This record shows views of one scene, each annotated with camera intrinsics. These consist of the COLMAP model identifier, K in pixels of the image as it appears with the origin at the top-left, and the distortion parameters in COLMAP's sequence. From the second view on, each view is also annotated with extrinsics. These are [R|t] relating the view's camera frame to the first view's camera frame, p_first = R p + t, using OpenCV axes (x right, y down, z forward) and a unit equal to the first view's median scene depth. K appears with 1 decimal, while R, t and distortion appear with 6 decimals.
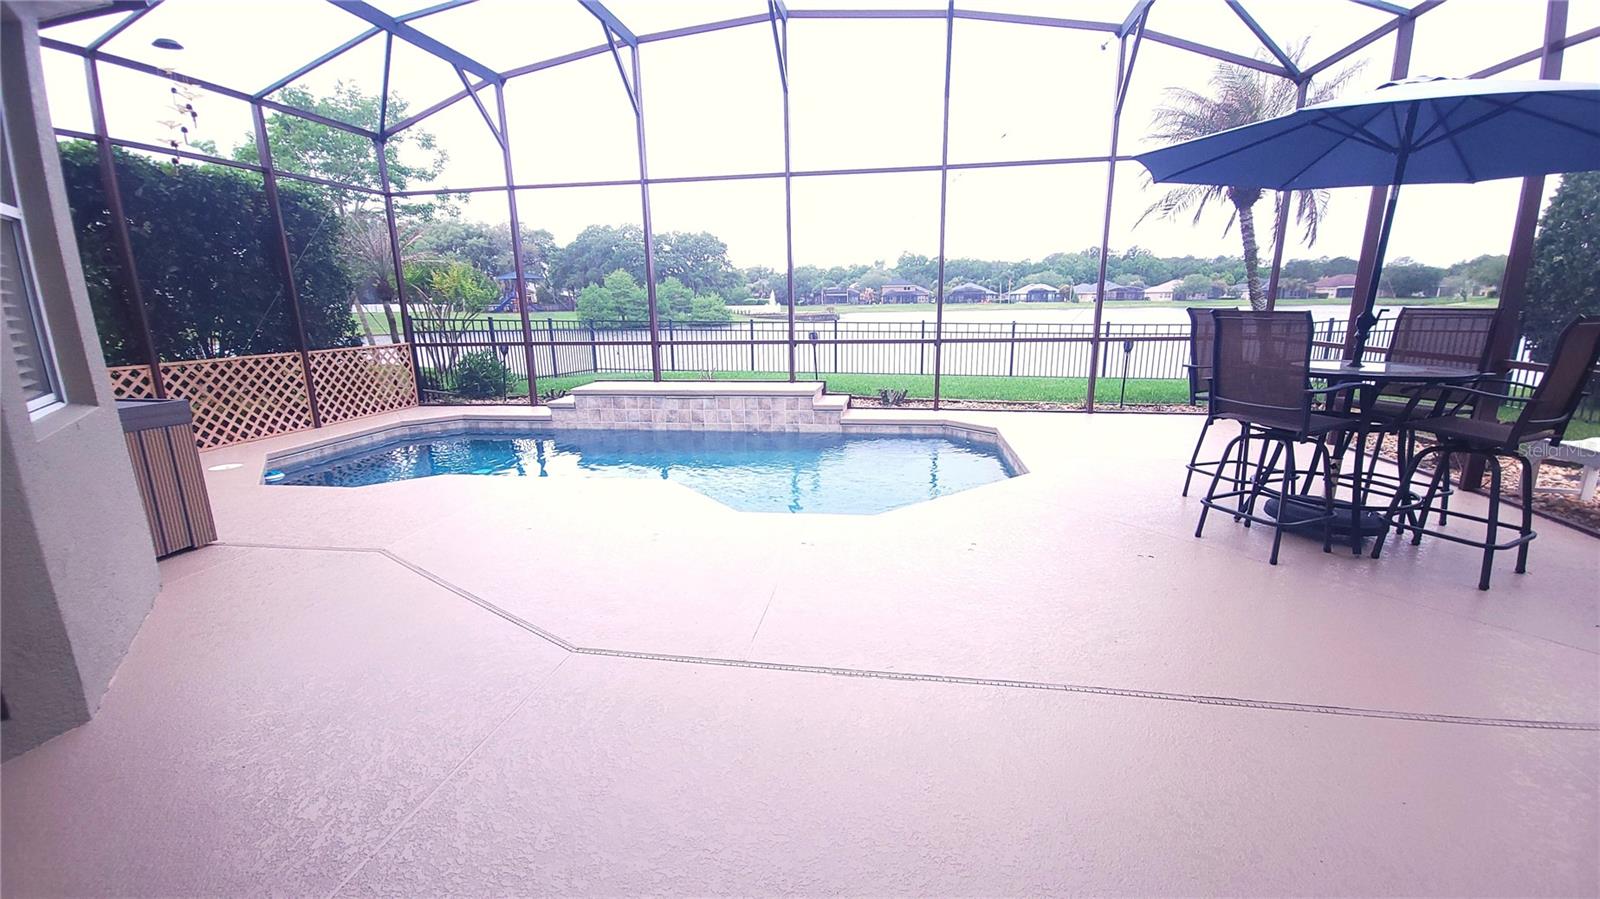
lens RADIAL K [[644.0, 0, 811.2], [0, 644.0, 452.8], [0, 0, 1]] dist [0.021691, -0.012848]
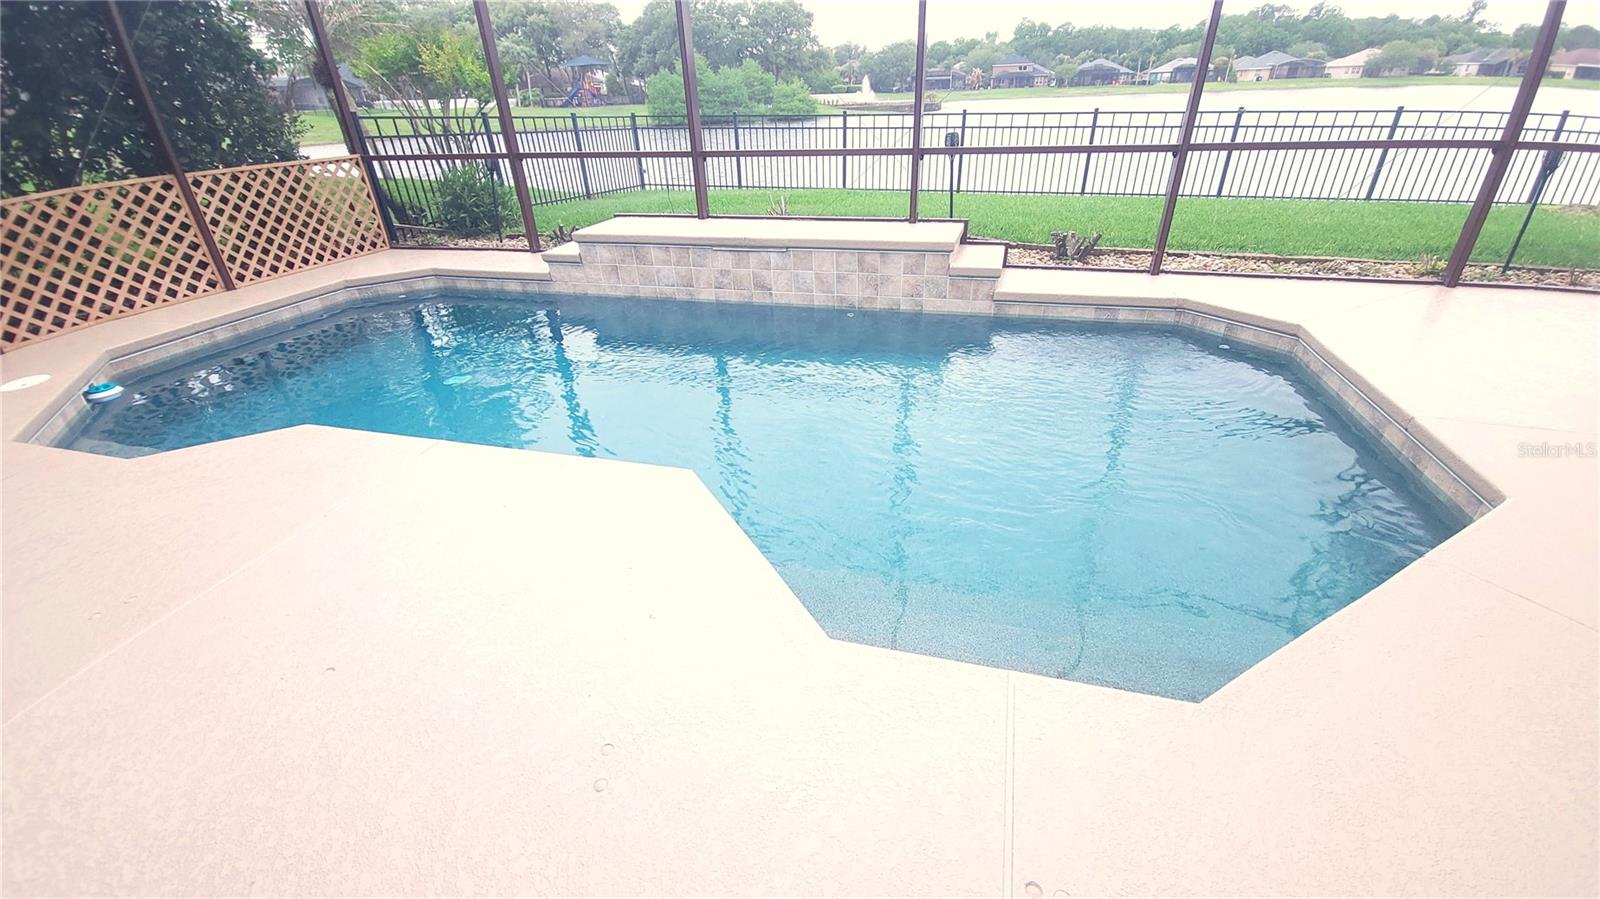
lens RADIAL K [[644.0, 0, 811.2], [0, 644.0, 452.8], [0, 0, 1]] dist [0.021691, -0.012848]
pose [[0.991700, 0.048580, -0.119044, -0.041252], [-0.013593, 0.960298, 0.278647, -0.067919], [0.127854, -0.274716, 0.952987, 0.332421]]
